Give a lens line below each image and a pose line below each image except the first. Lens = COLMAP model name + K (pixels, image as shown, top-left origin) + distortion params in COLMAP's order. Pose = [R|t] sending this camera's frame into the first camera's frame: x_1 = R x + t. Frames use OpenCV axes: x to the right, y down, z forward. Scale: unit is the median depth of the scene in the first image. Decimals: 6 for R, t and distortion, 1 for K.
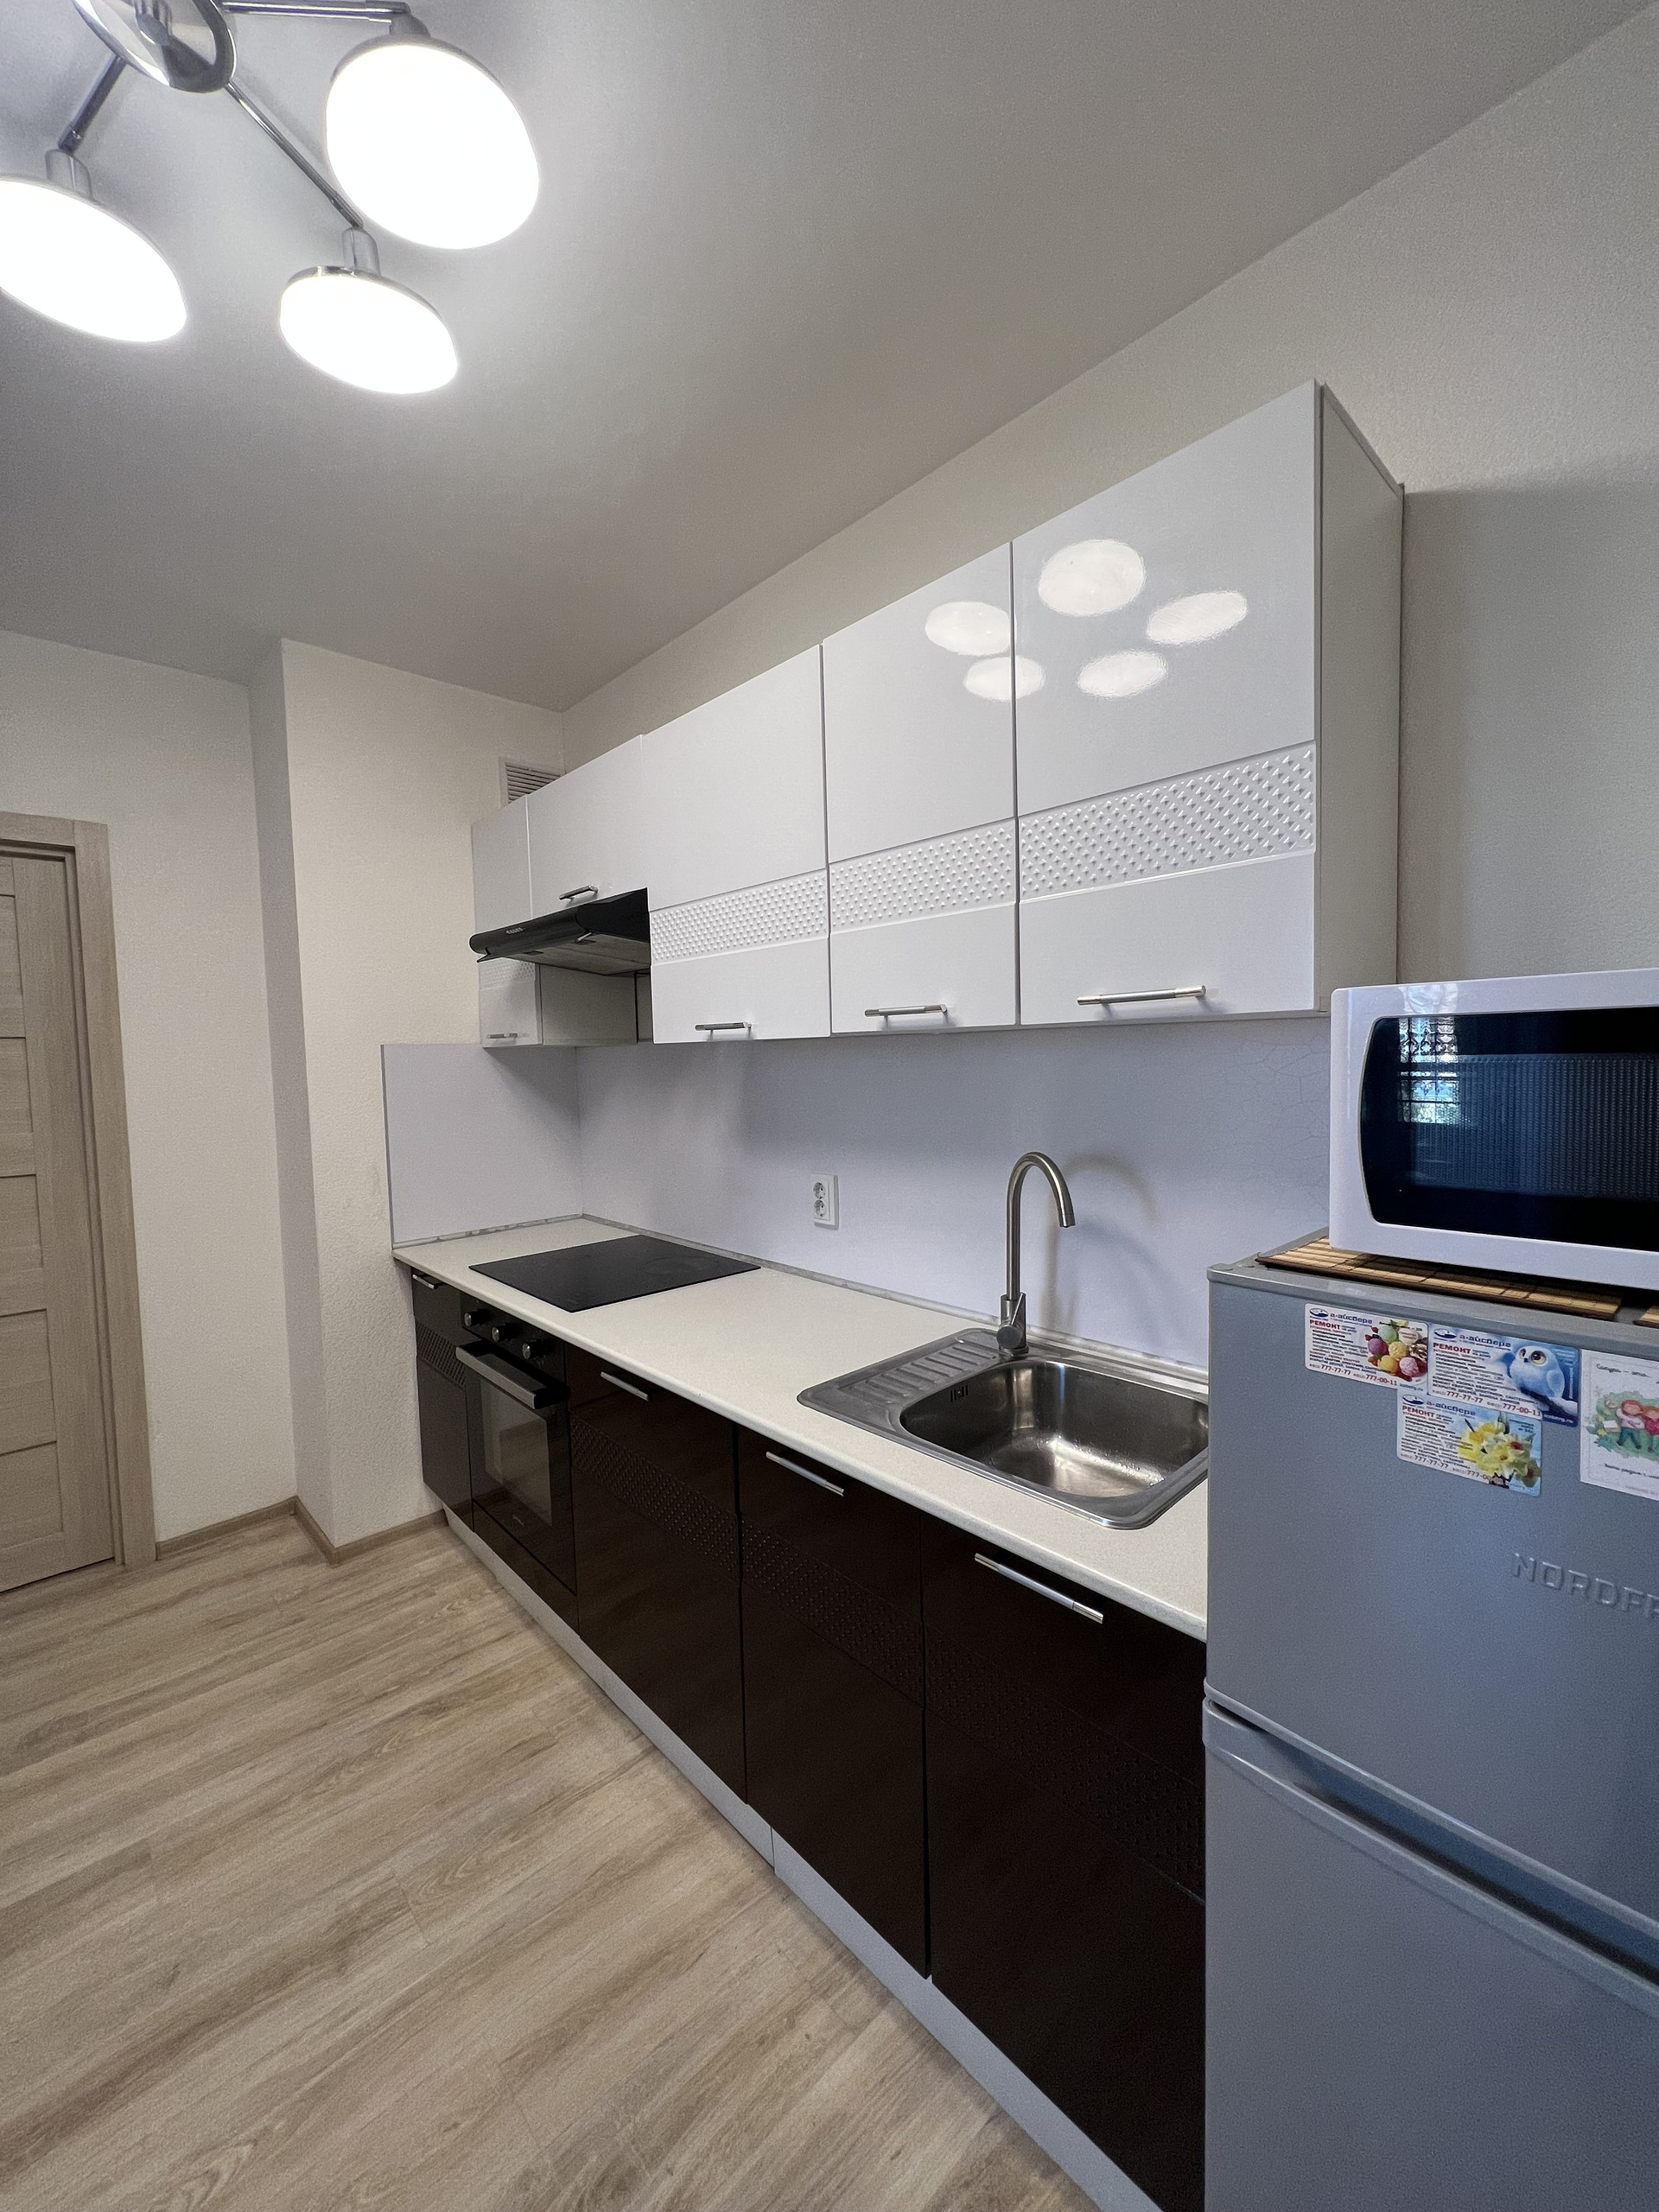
lens RADIAL K [[877.7, 0, 836.3], [0, 877.7, 1106.7], [0, 0, 1]] dist [-0.000726, -0.000146]
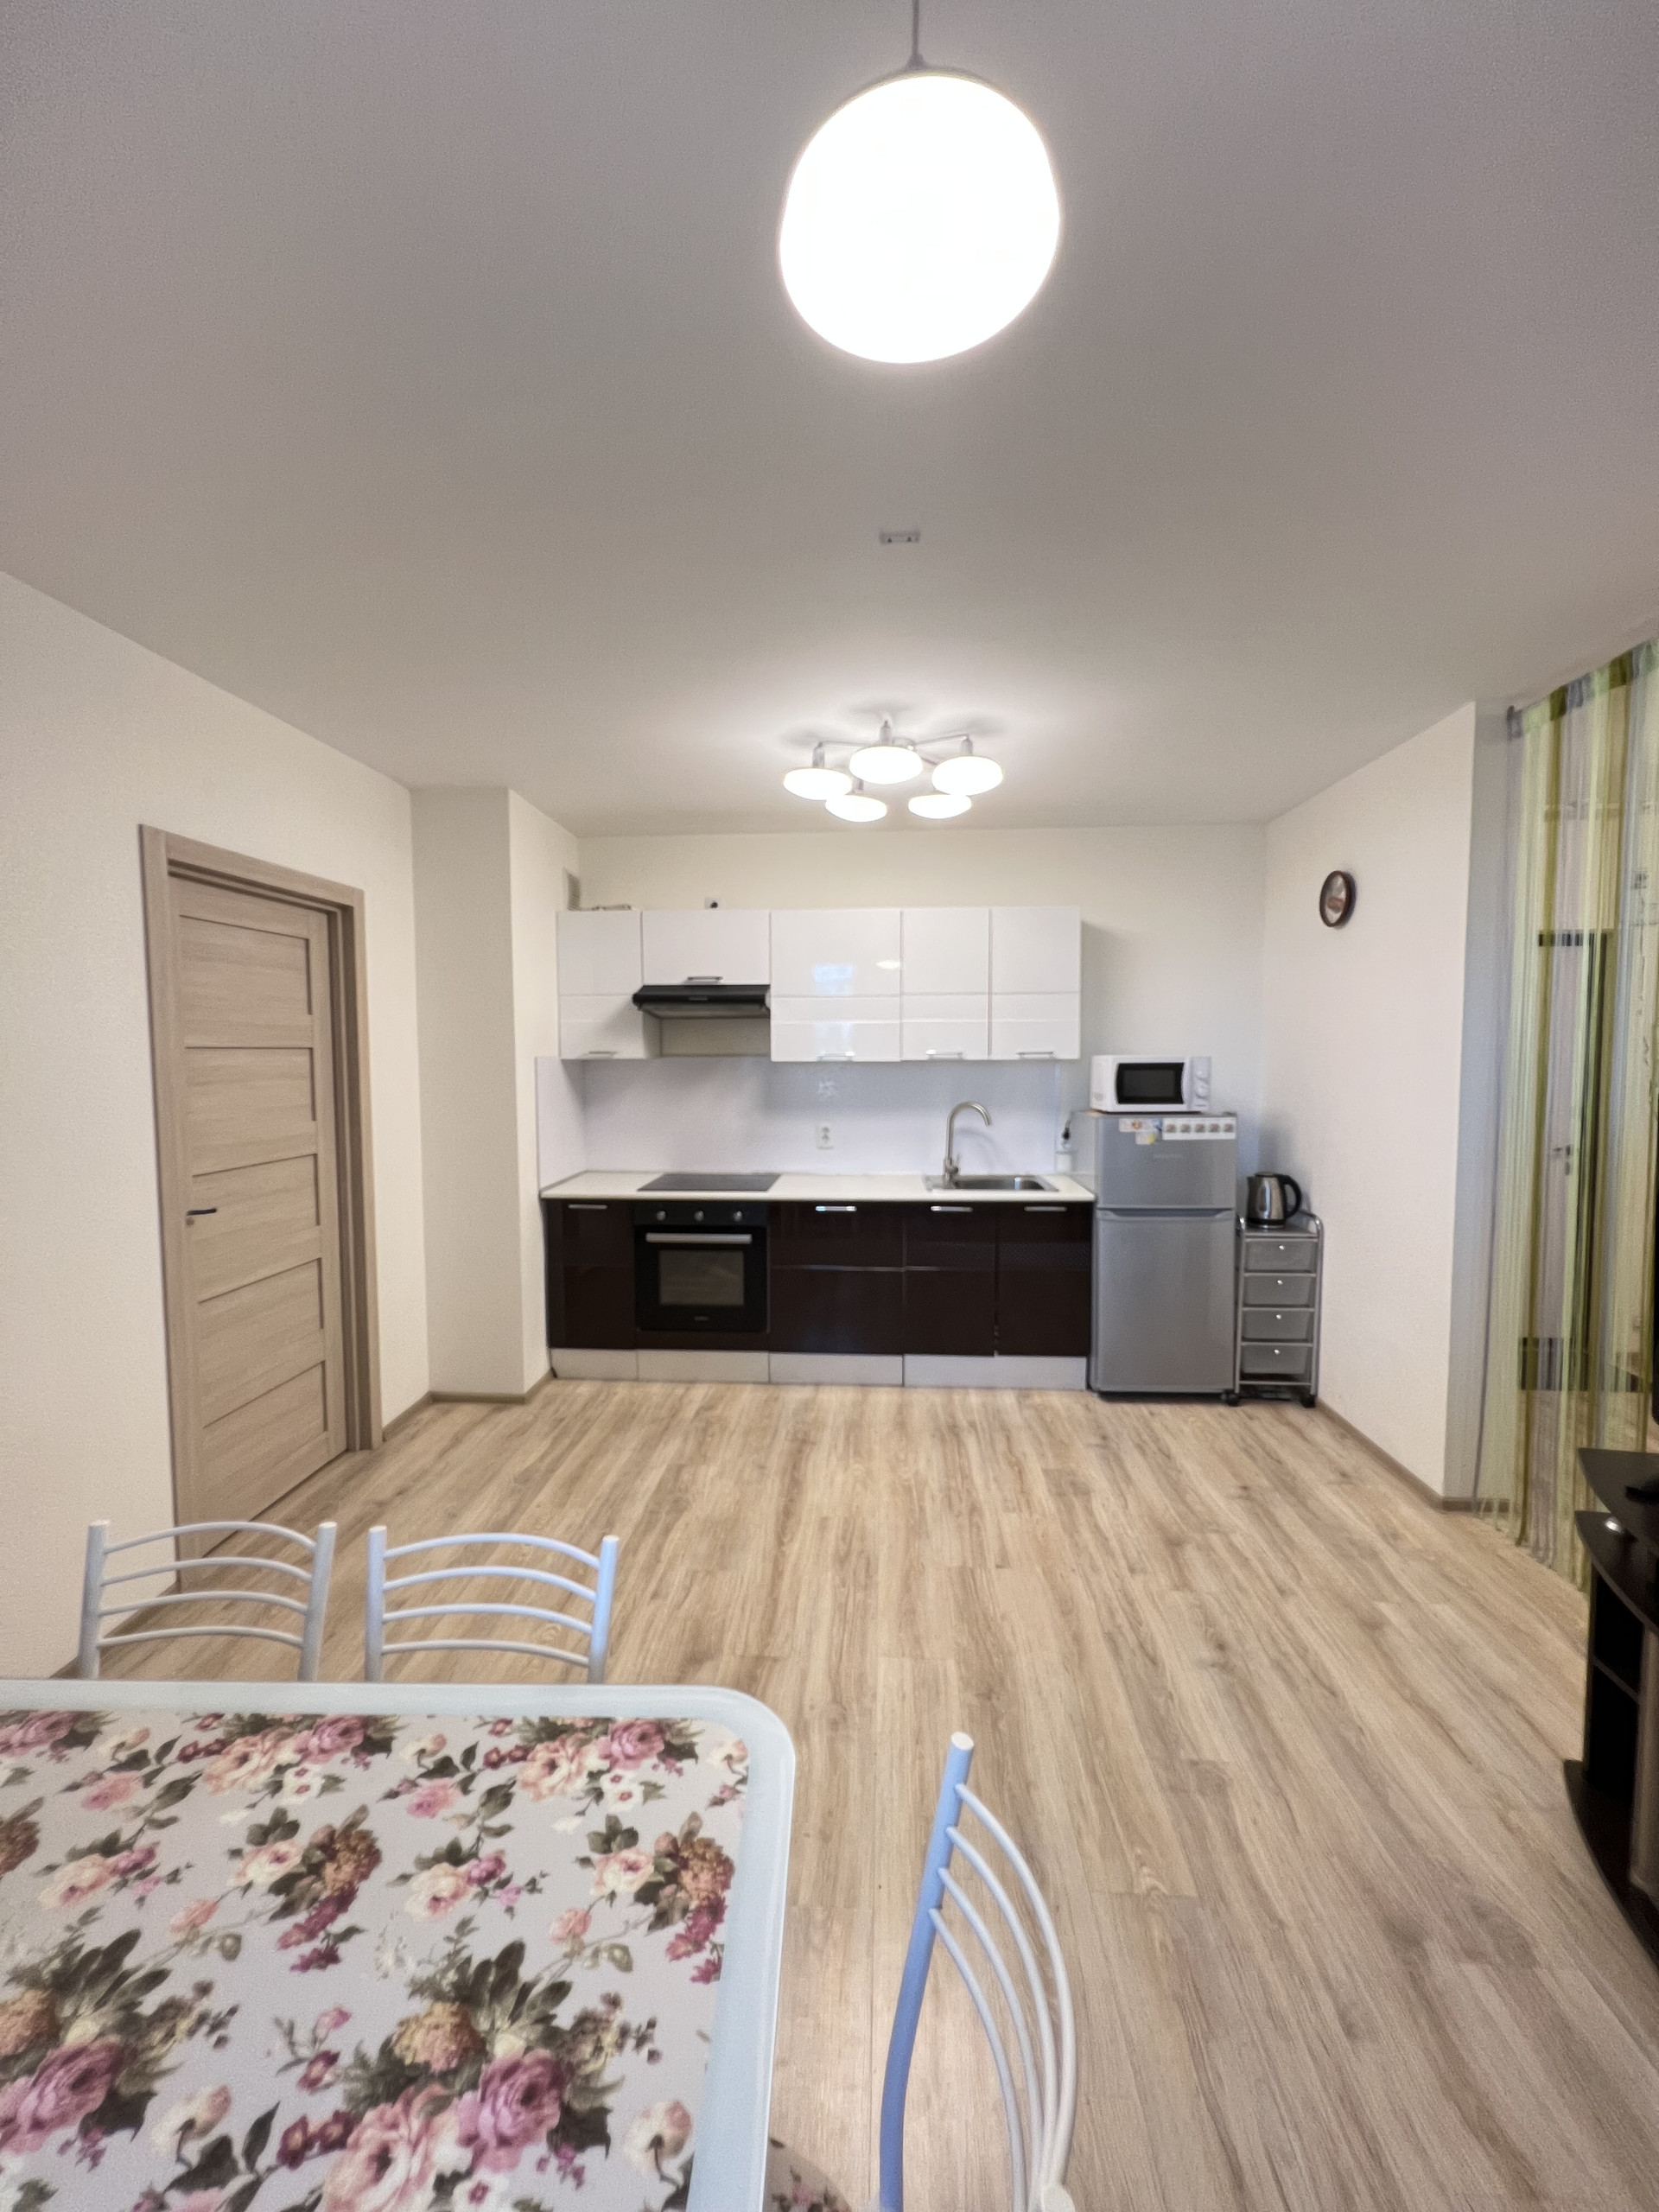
lens RADIAL K [[877.7, 0, 831.2], [0, 877.7, 1105.1], [0, 0, 1]] dist [-0.000726, -0.000146]
pose [[0.728450, -0.023409, 0.684699, -1.502435], [0.029969, 0.999548, 0.002290, 0.029684], [-0.684443, 0.018852, 0.728822, -0.565093]]
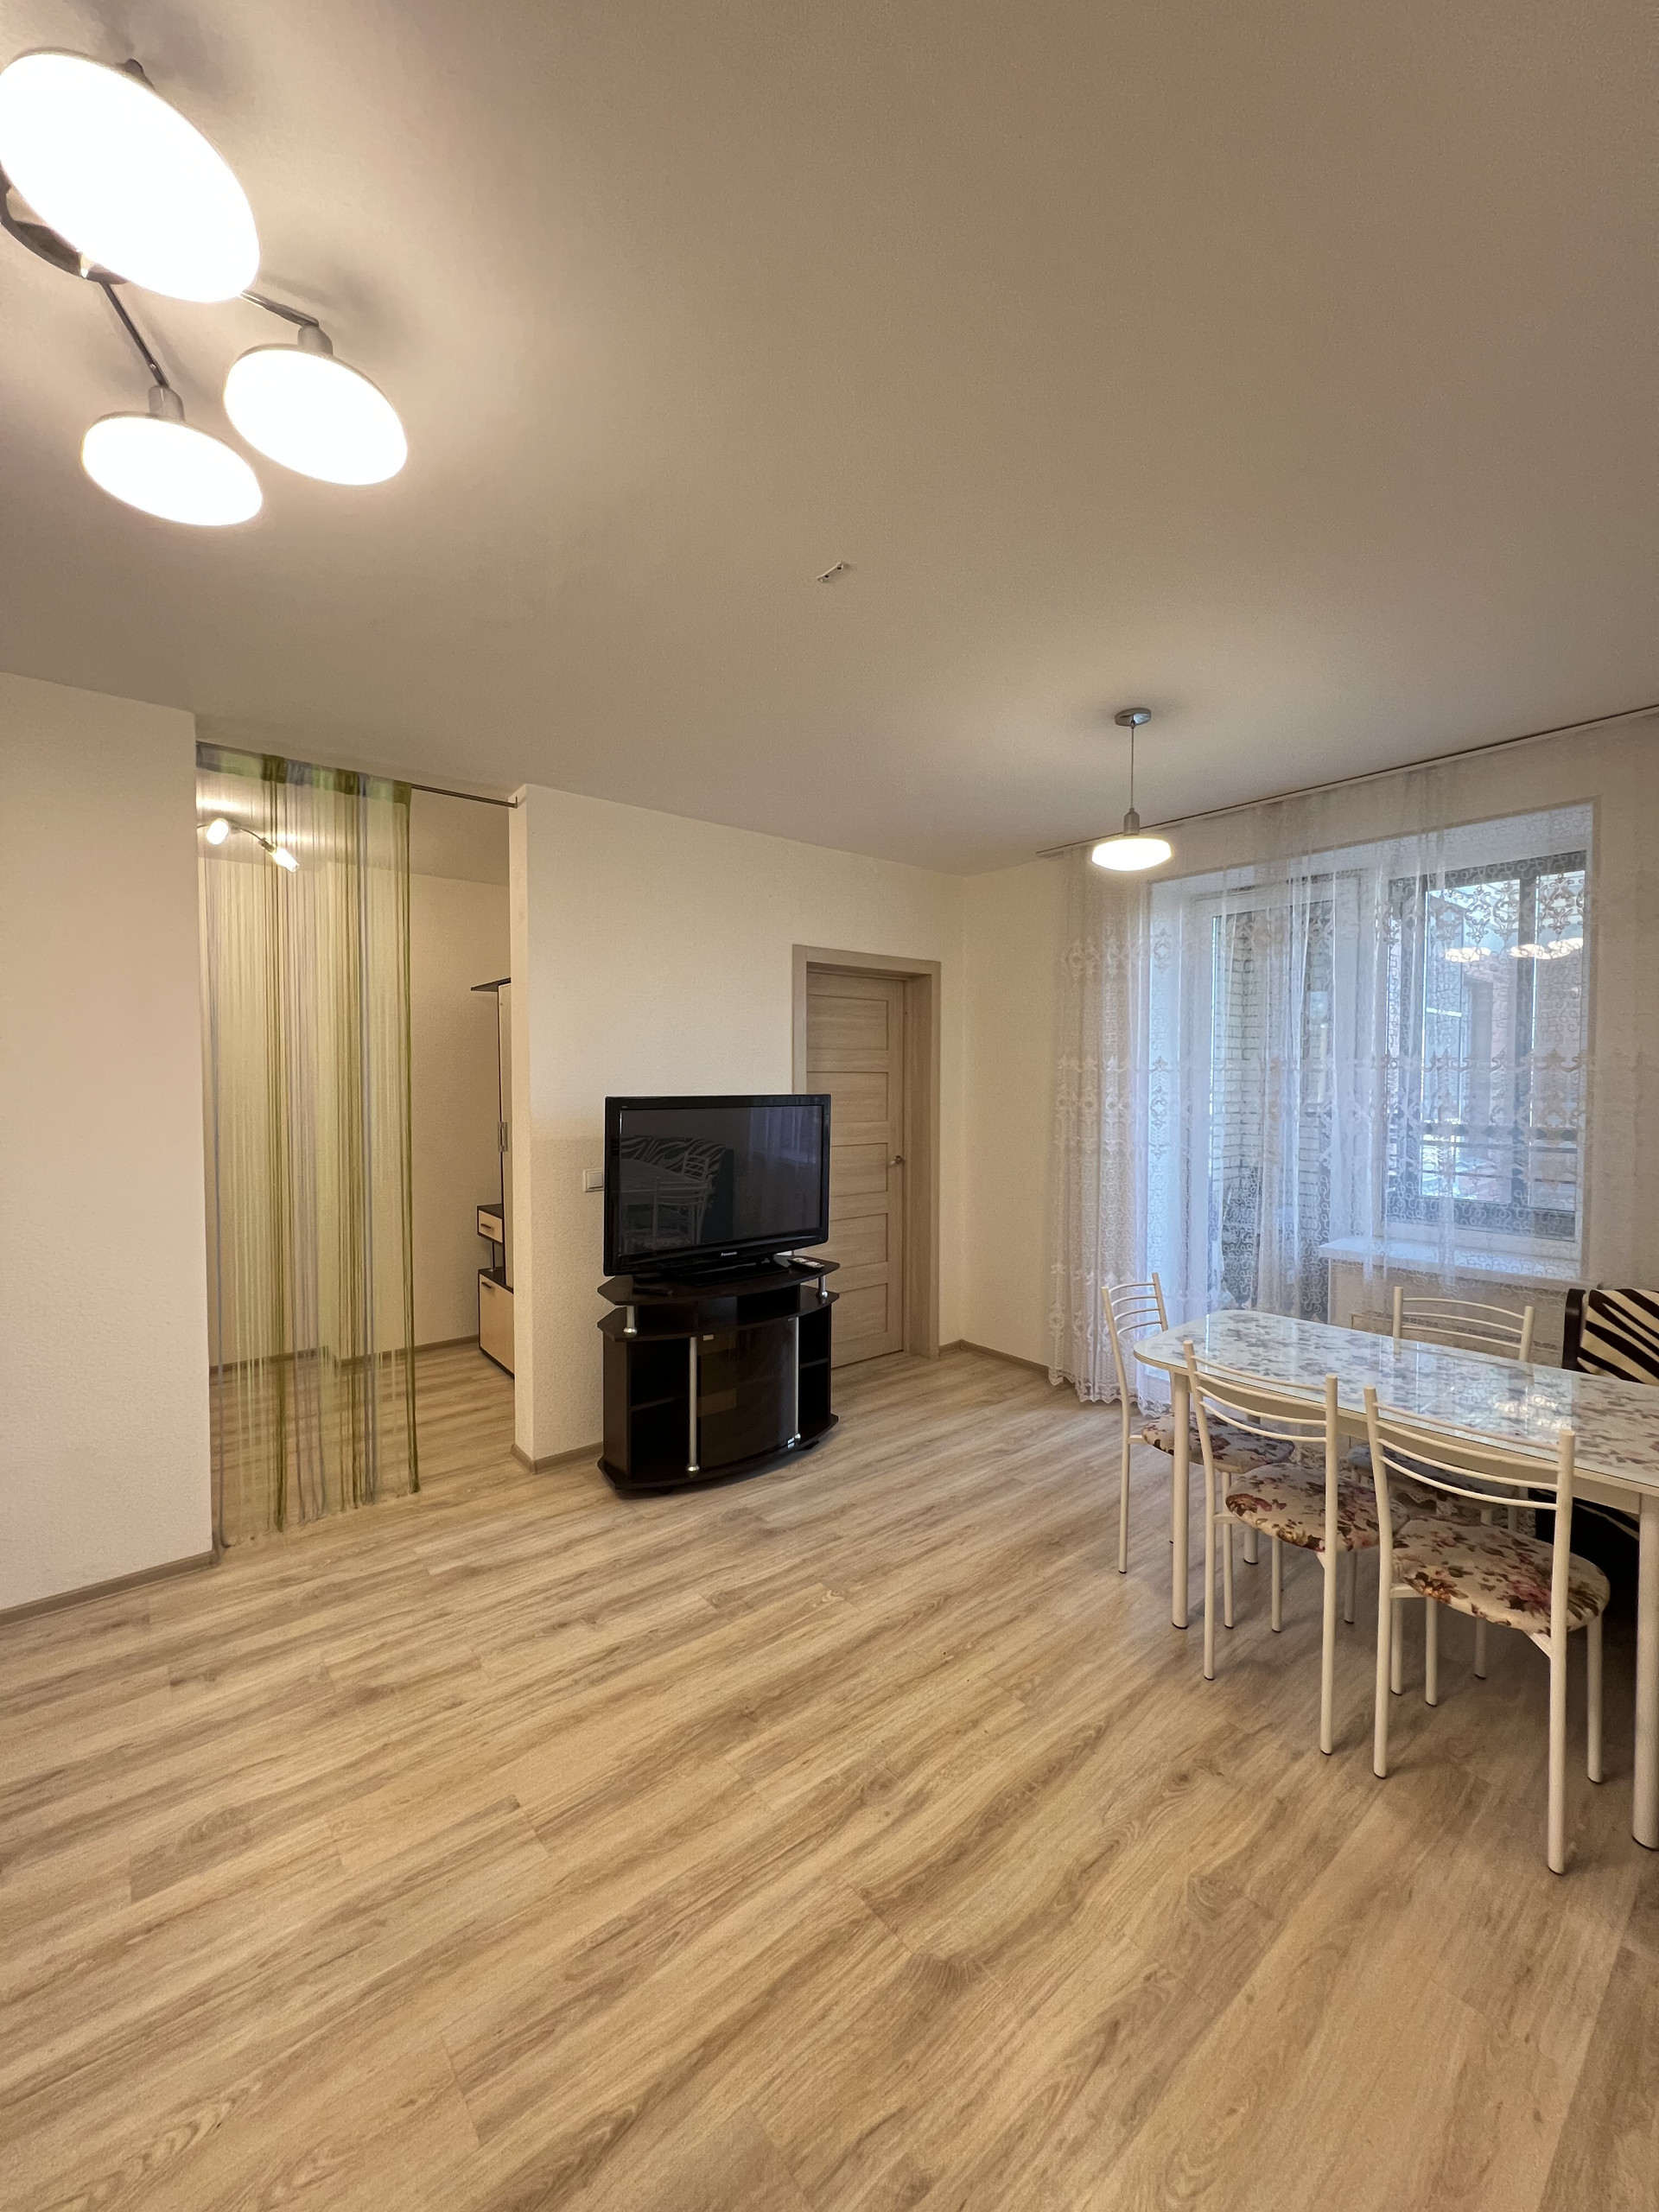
lens RADIAL K [[877.7, 0, 833.2], [0, 877.7, 1104.7], [0, 0, 1]] dist [-0.000726, -0.000146]
pose [[-0.997986, 0.018282, 0.060750, -0.855596], [0.023968, 0.995263, 0.094220, -0.081130], [-0.058740, 0.095486, -0.993696, 1.022438]]
